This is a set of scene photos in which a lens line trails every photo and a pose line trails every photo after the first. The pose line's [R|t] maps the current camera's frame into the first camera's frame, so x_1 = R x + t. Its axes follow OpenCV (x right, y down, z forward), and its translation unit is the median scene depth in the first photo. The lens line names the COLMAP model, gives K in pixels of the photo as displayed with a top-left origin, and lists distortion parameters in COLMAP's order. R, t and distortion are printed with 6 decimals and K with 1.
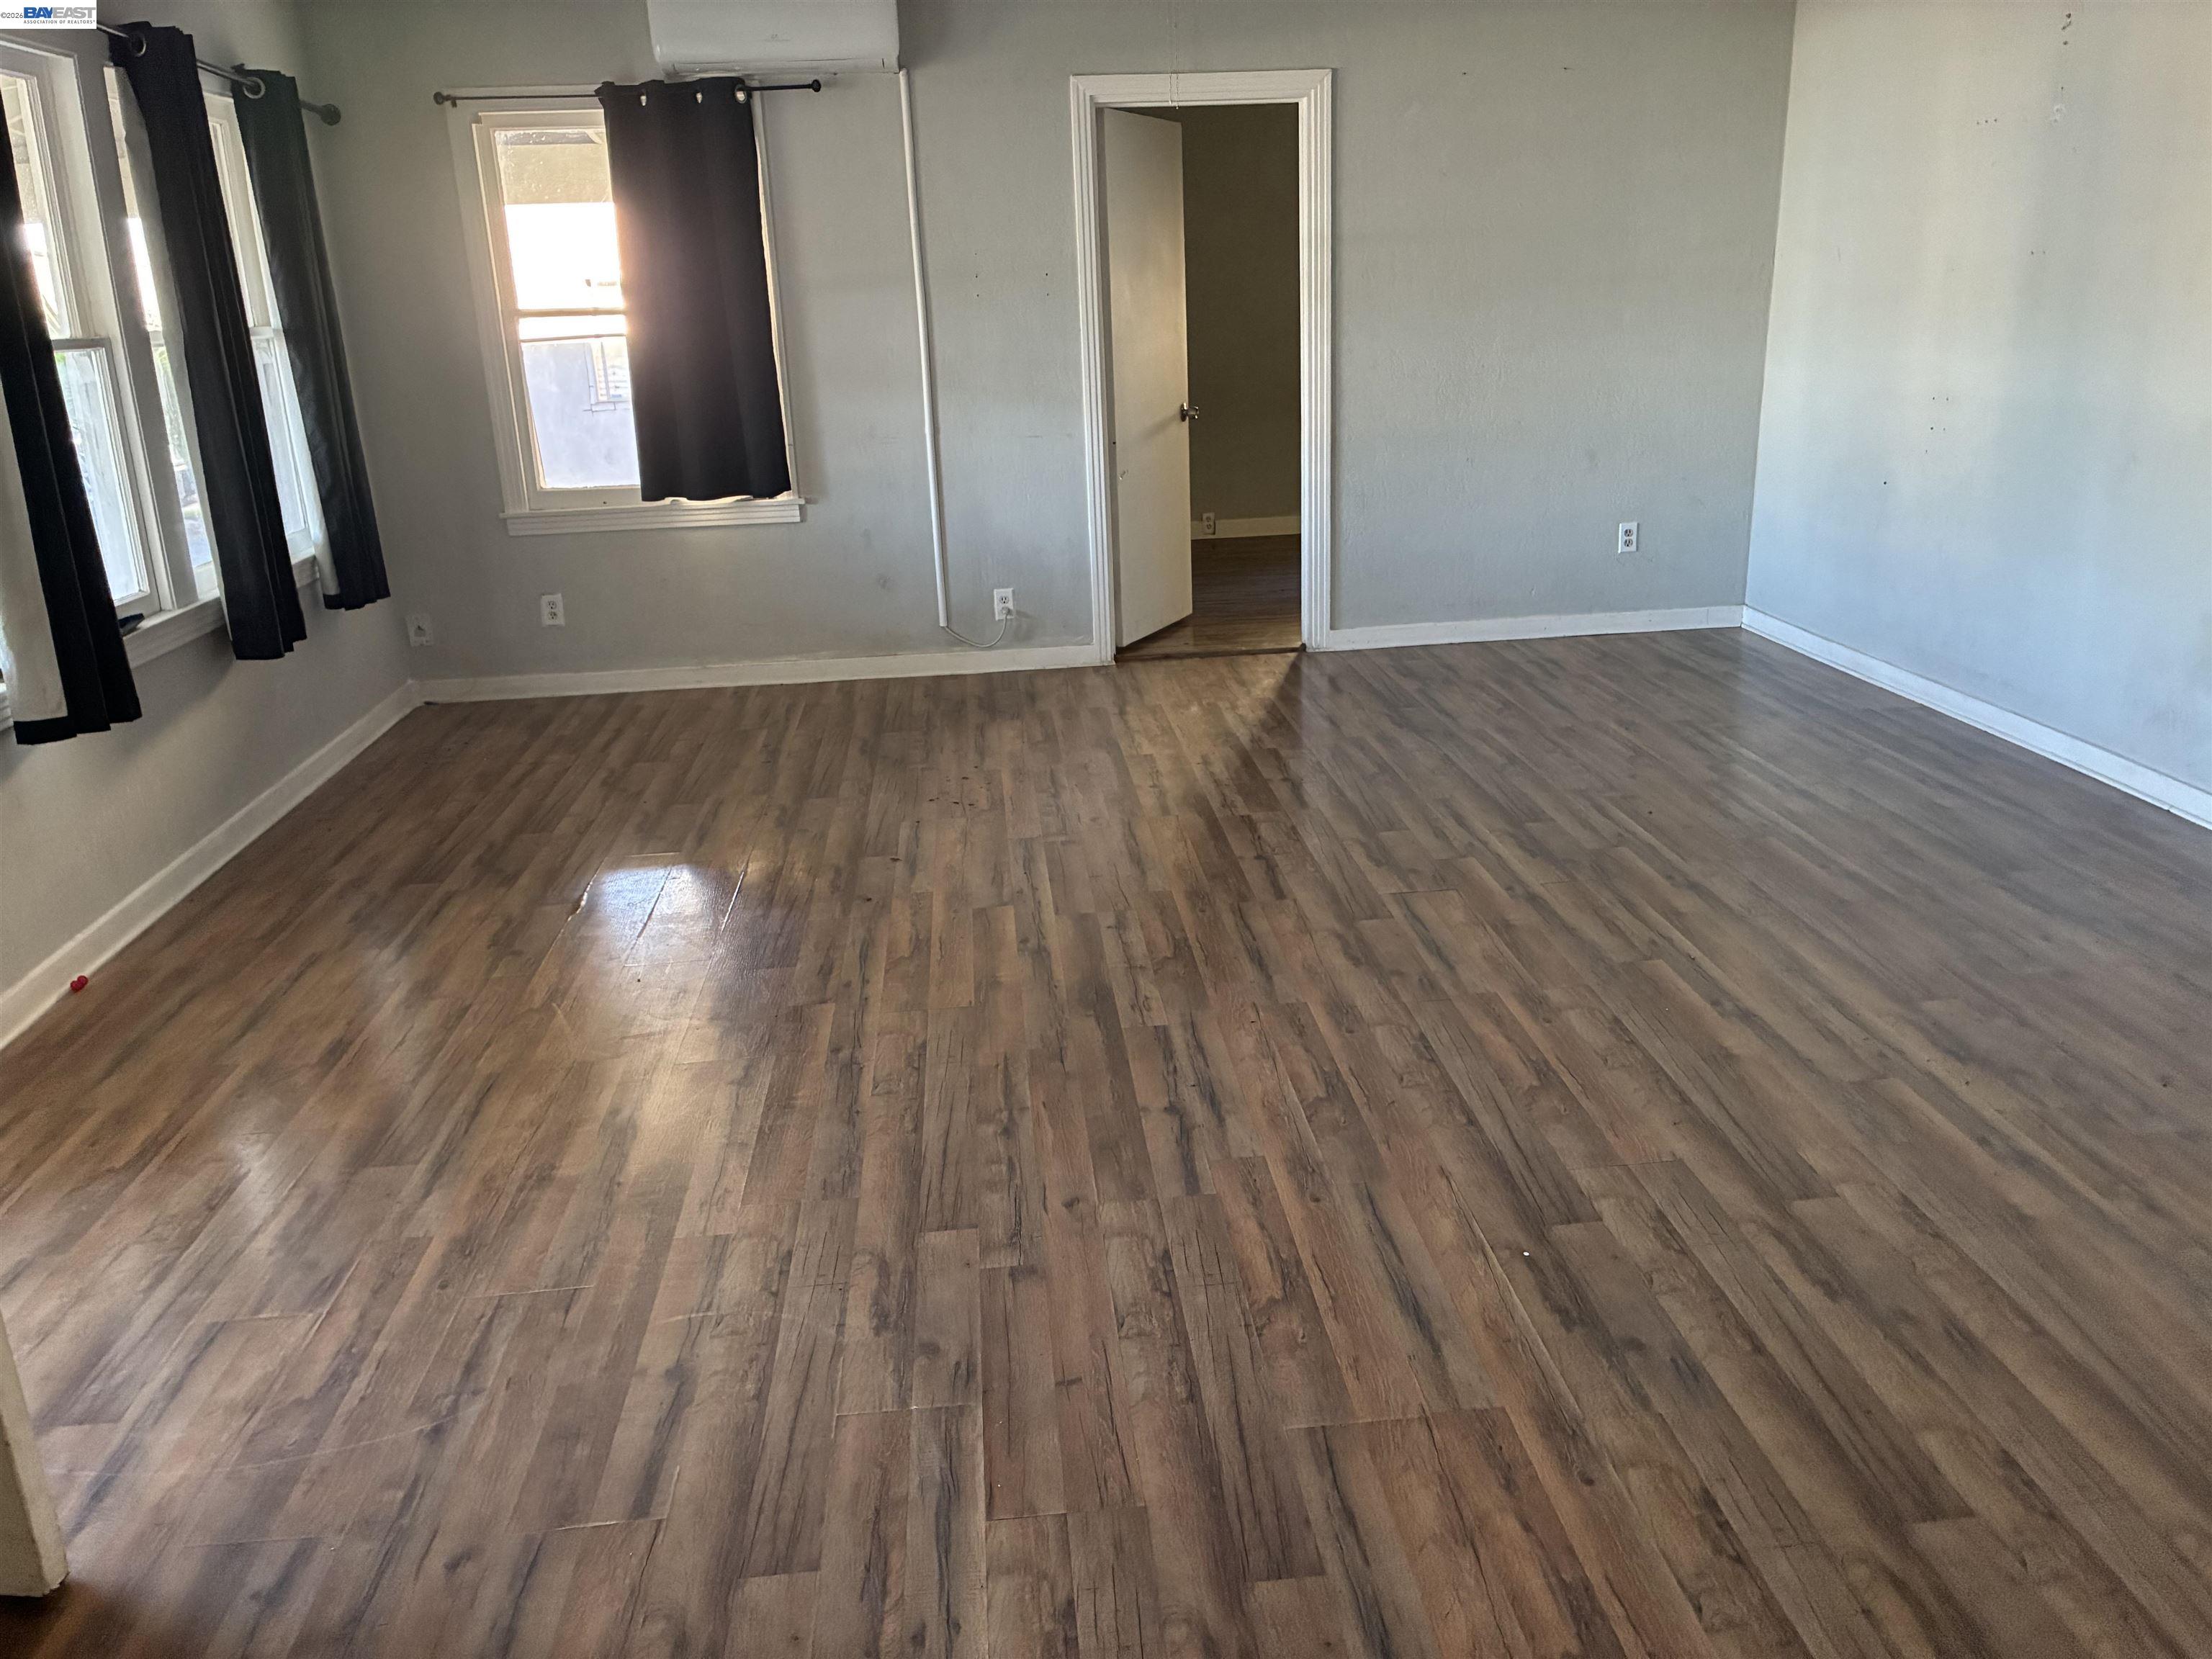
lens RADIAL K [[1673.9, 0, 1101.9], [0, 1673.9, 826.0], [0, 0, 1]] dist [0.016587, -0.015740]
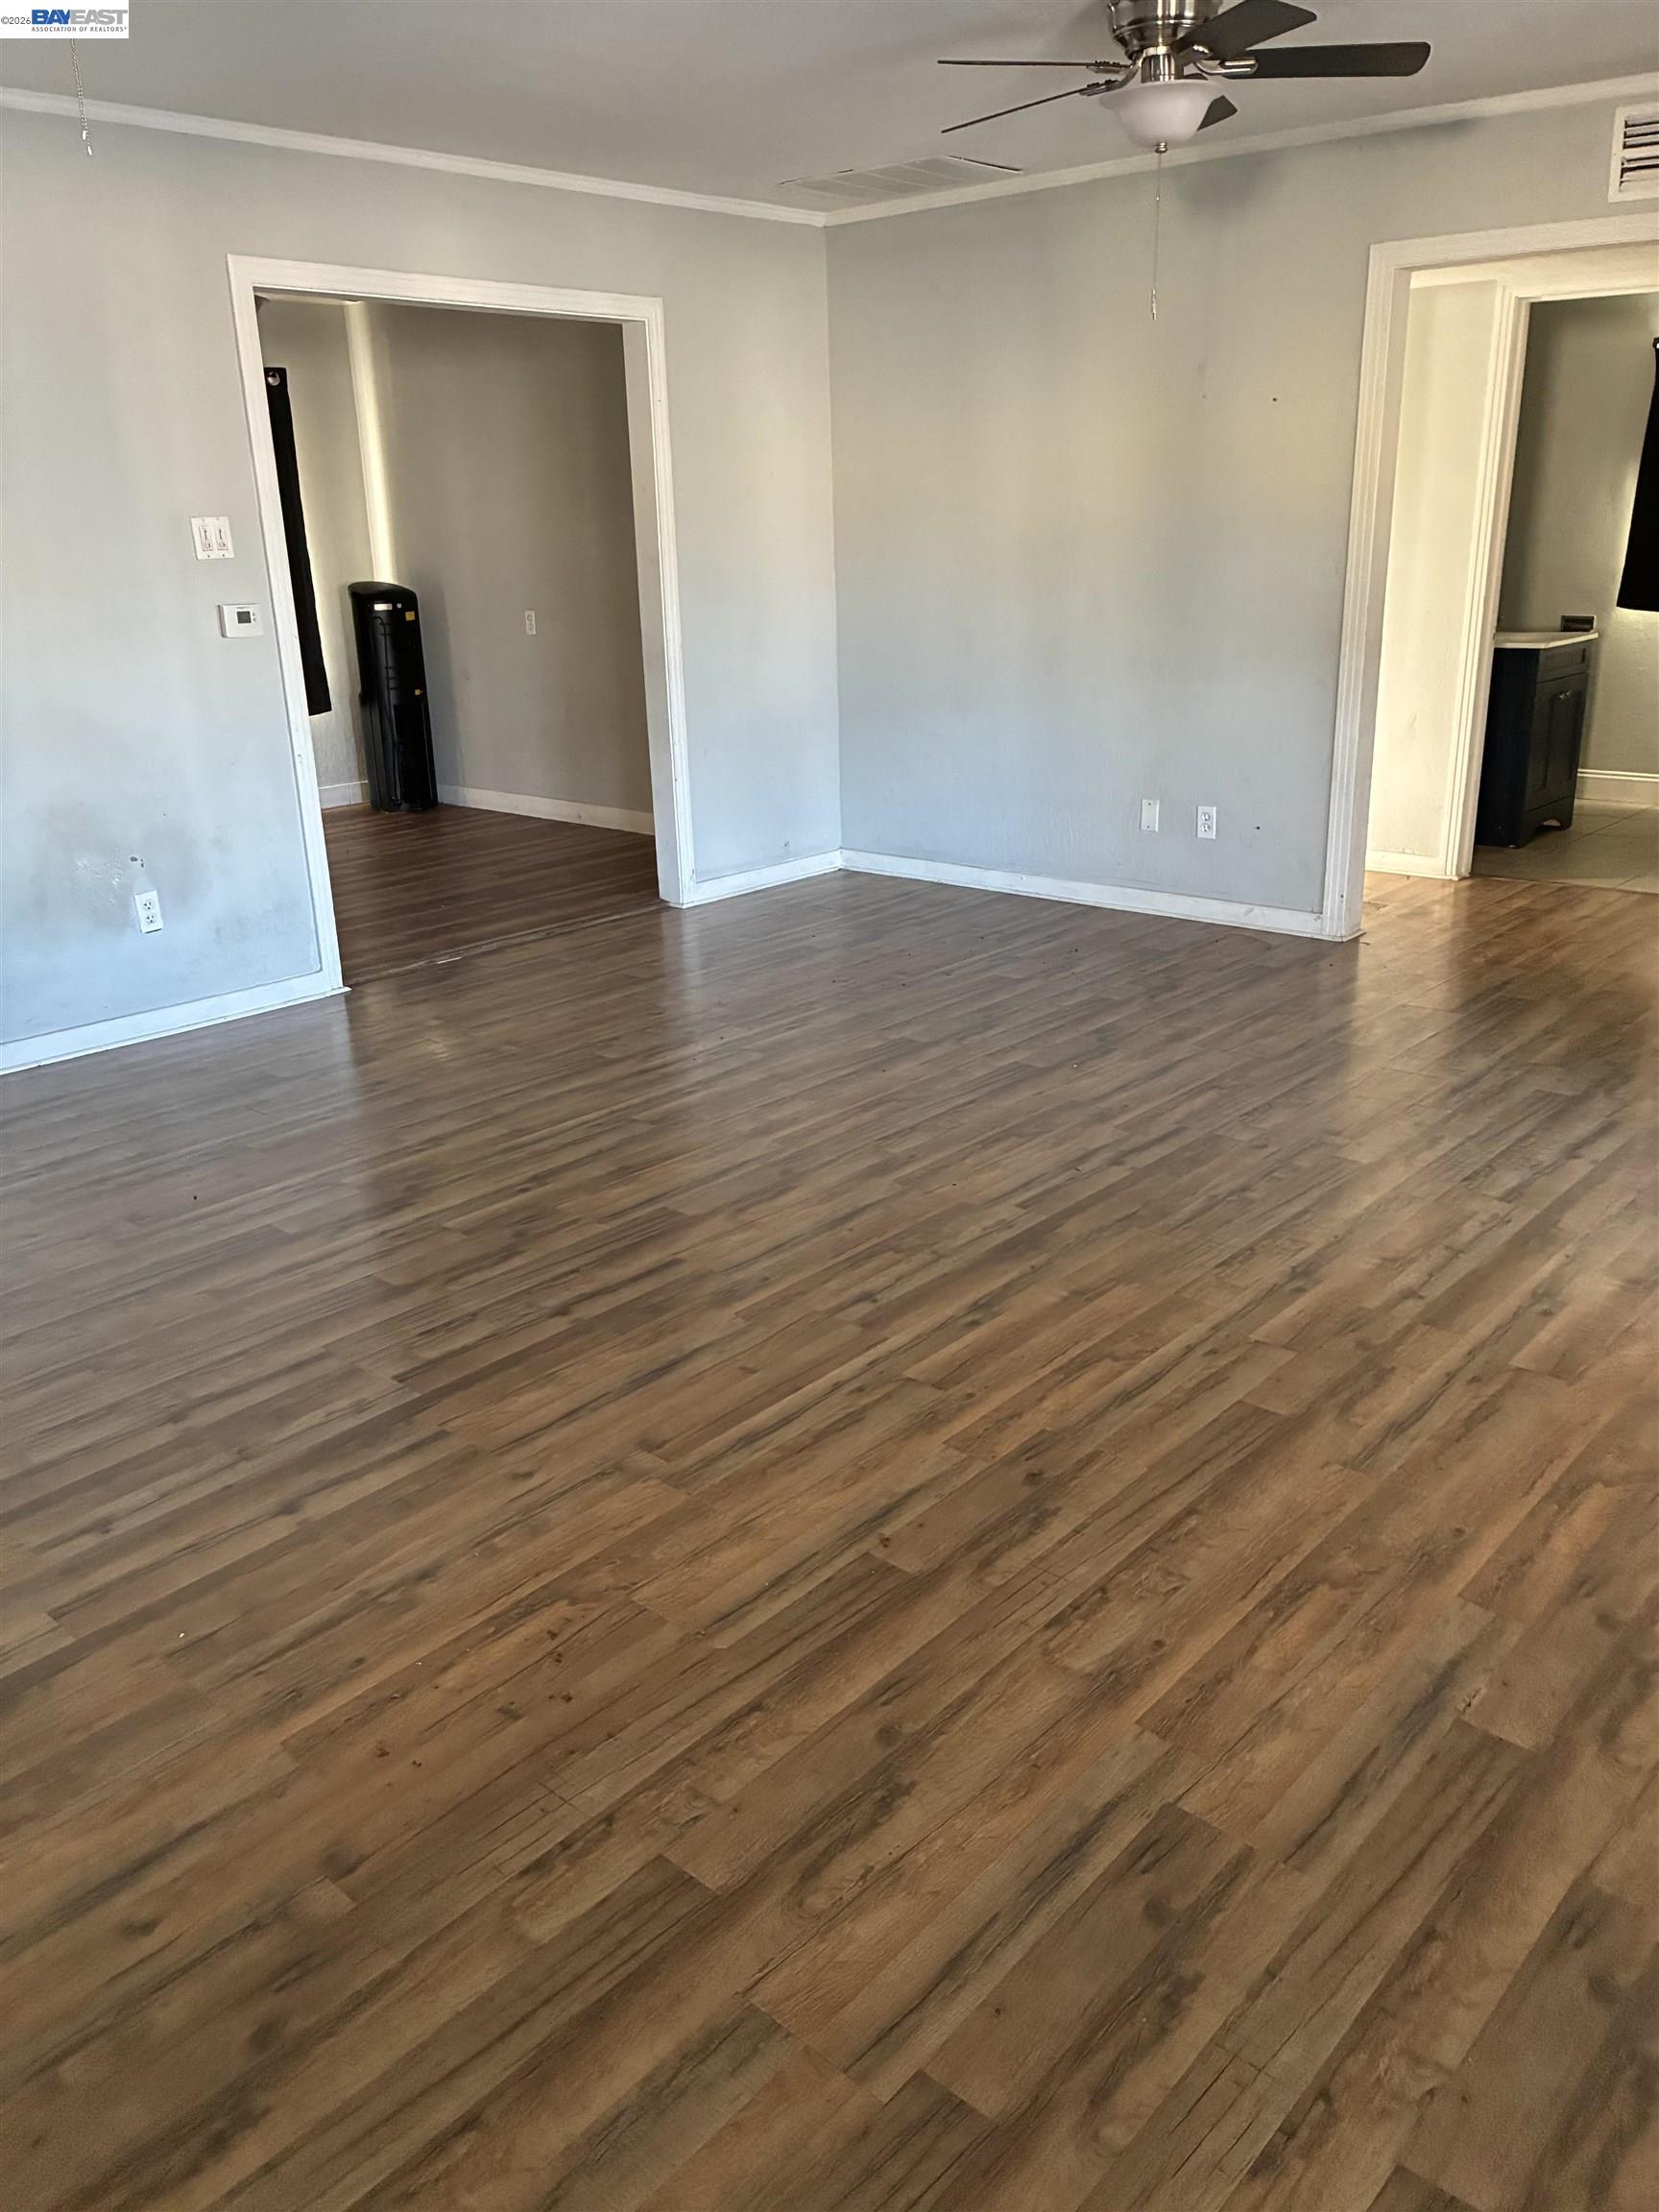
lens RADIAL K [[1673.9, 0, 824.9], [0, 1673.9, 1107.3], [0, 0, 1]] dist [0.016587, -0.015740]
pose [[-0.687505, -0.187569, 0.701537, -0.597683], [0.272937, 0.828489, 0.488990, -0.474383], [-0.672935, 0.527659, -0.518396, 1.553281]]
